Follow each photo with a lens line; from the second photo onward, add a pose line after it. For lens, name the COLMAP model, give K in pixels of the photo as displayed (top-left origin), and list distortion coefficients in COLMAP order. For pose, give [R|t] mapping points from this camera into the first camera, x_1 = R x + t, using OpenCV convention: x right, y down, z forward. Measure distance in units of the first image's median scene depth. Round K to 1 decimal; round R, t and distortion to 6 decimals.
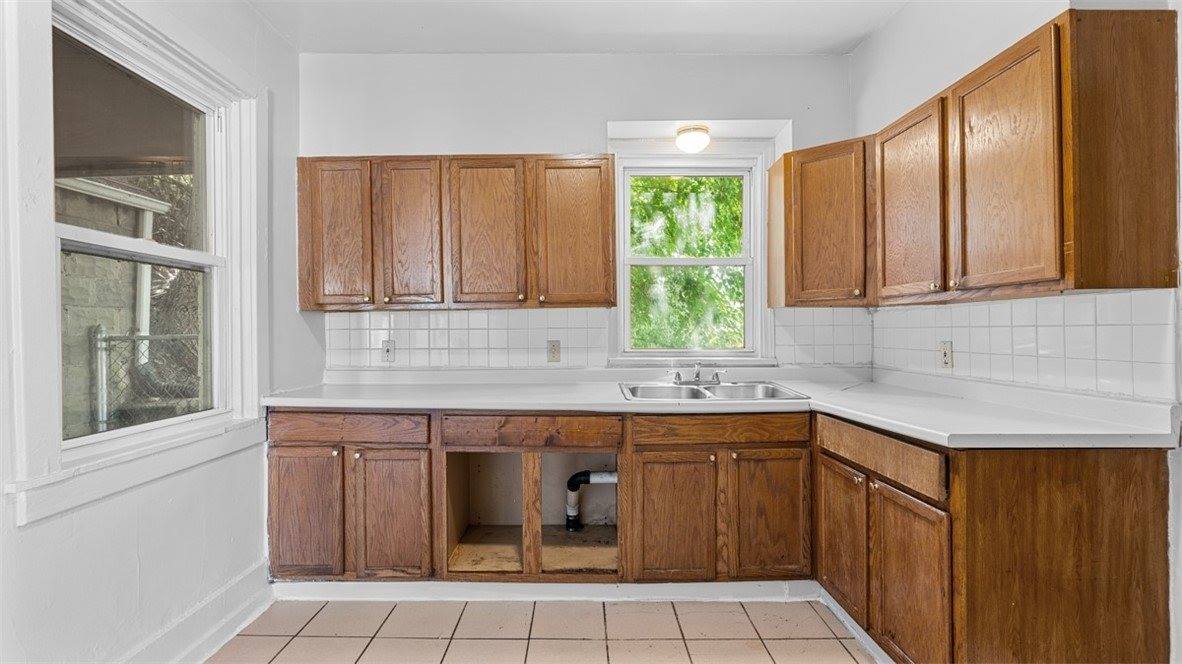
lens RADIAL K [[530.2, 0, 594.2], [0, 530.2, 333.0], [0, 0, 1]] dist [-0.004427, 0.000680]
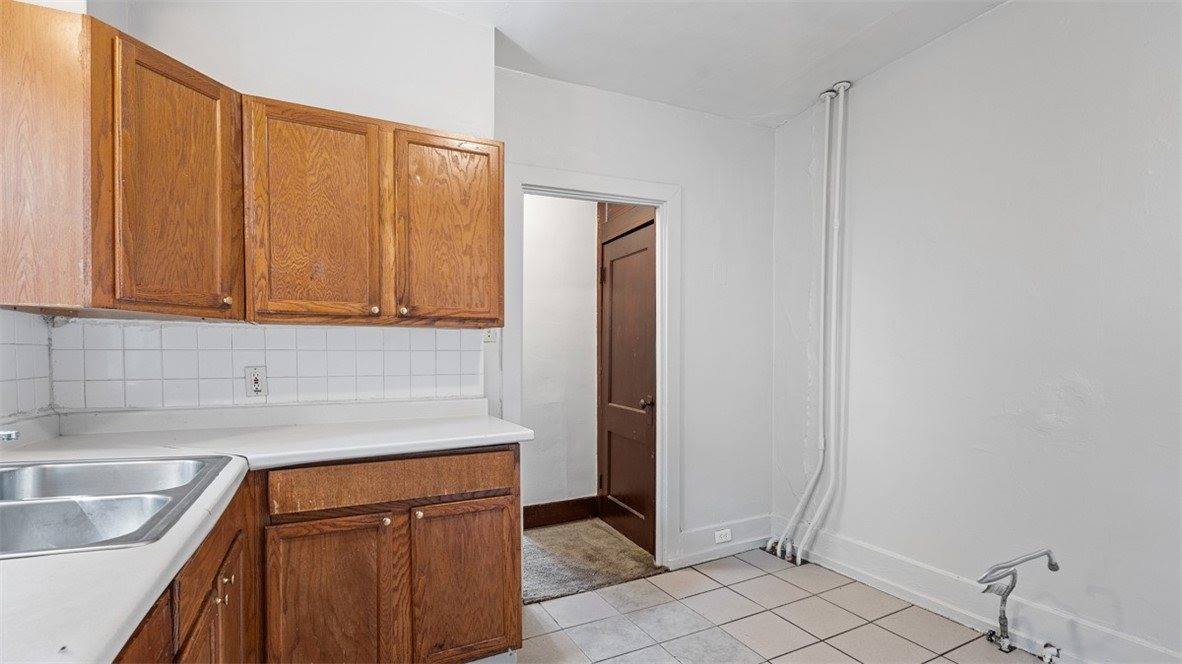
lens RADIAL K [[550.2, 0, 591.6], [0, 550.2, 367.6], [0, 0, 1]] dist [-0.002603, 0.000043]
pose [[-0.438884, -0.022363, 0.898265, -0.401815], [0.002432, 0.999657, 0.026076, -0.003852], [-0.898541, 0.013629, -0.438679, 0.913002]]
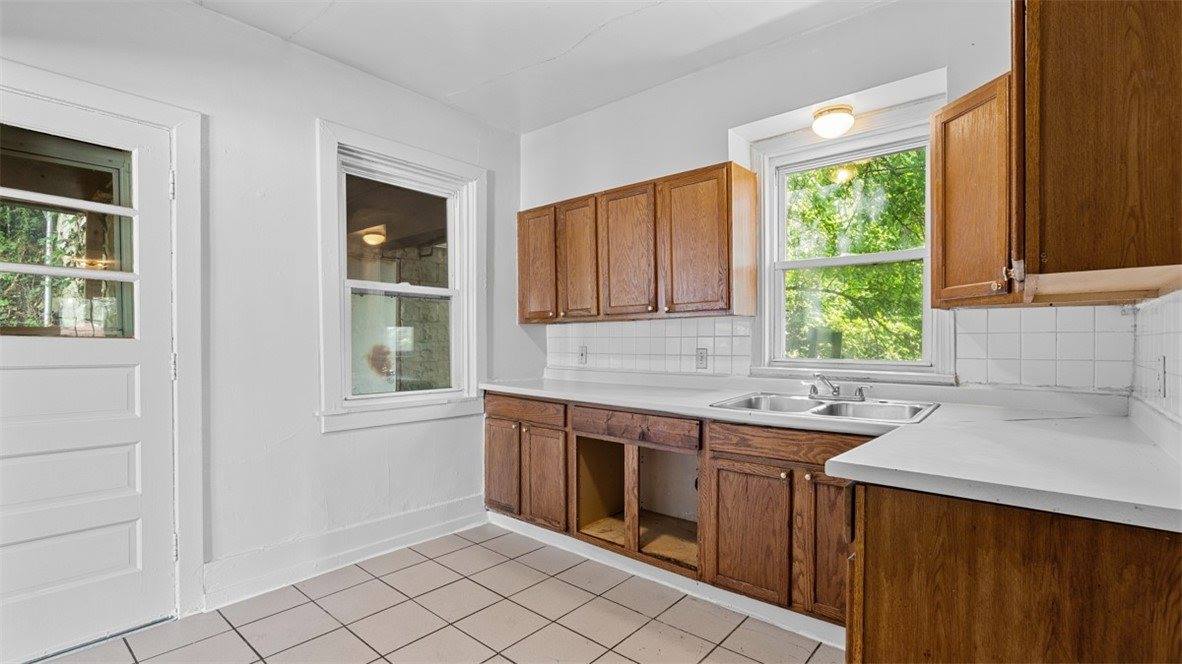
lens RADIAL K [[544.0, 0, 596.8], [0, 544.0, 352.9], [0, 0, 1]] dist [-0.001724, 0.000086]
pose [[0.755892, 0.019481, -0.654406, 0.590351], [-0.007875, 0.999755, 0.020666, 0.003593], [0.654649, -0.010468, 0.755861, 0.066301]]
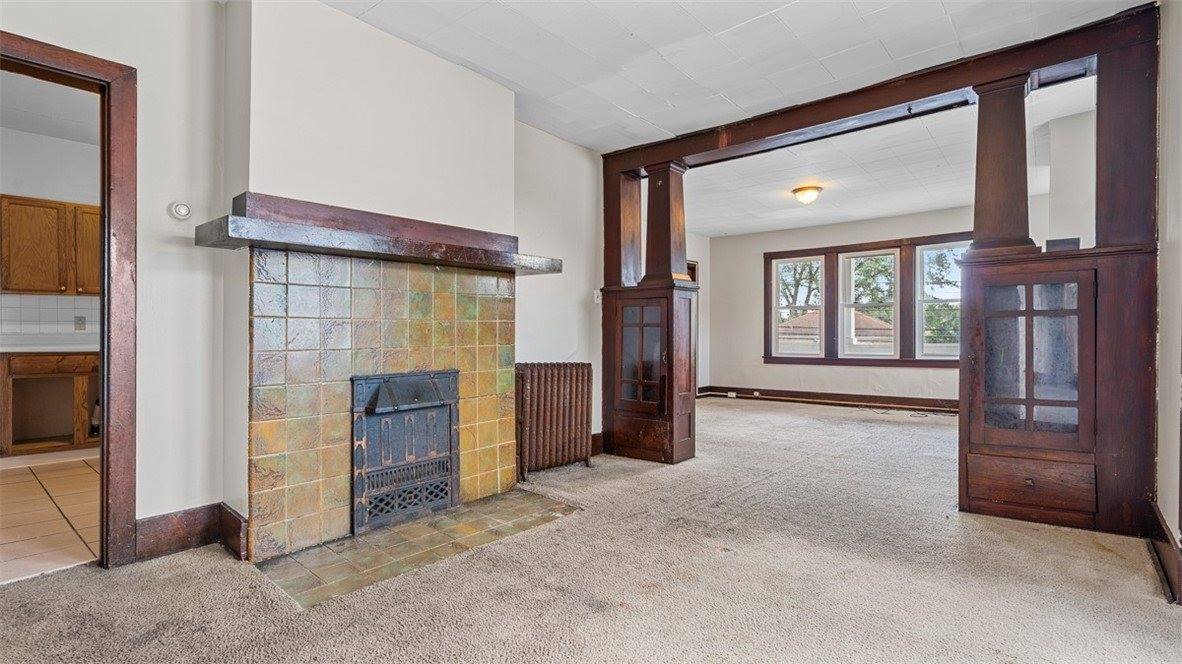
lens RADIAL K [[545.5, 0, 591.0], [0, 545.5, 332.0], [0, 0, 1]] dist [-0.003264, -0.000105]
pose [[0.652957, 0.003986, 0.757384, -0.385758], [-0.000988, 0.999990, -0.004410, 0.082916], [-0.757394, 0.002131, 0.652955, -1.510432]]
